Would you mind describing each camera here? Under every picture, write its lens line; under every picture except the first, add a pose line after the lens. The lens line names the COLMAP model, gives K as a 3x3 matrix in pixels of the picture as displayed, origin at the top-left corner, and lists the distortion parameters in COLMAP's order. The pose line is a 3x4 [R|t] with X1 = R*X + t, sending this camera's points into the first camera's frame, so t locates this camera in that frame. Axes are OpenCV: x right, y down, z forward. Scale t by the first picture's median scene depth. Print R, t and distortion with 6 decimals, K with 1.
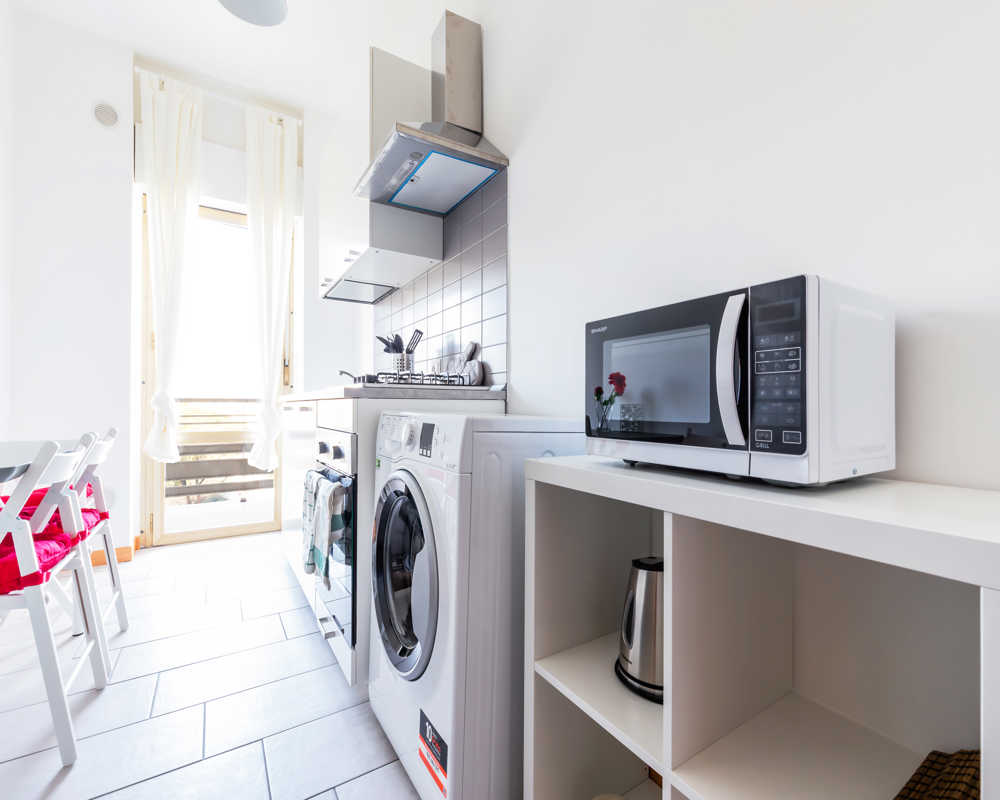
lens RADIAL K [[447.8, 0, 498.6], [0, 447.8, 404.3], [0, 0, 1]] dist [0.006036, -0.001281]
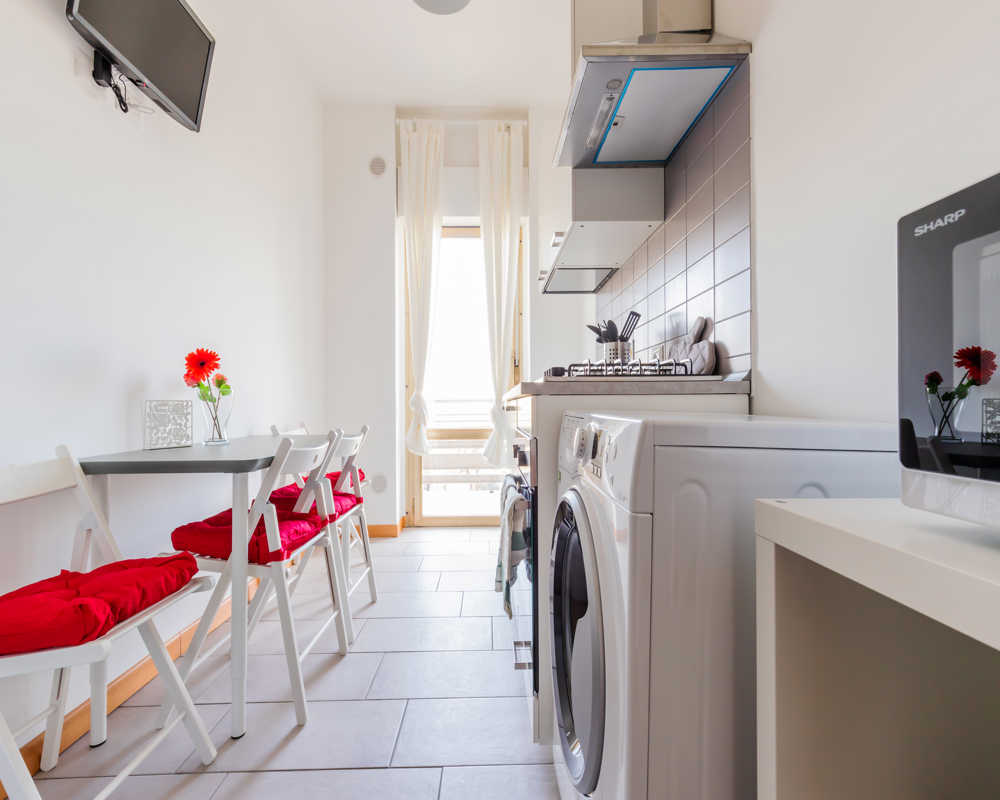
lens RADIAL K [[447.8, 0, 498.6], [0, 447.8, 404.3], [0, 0, 1]] dist [0.006036, -0.001281]
pose [[0.854168, -0.009567, -0.519909, 0.041507], [0.011040, 0.999939, -0.000262, 0.001960], [0.519880, -0.005516, 0.854222, 0.197327]]
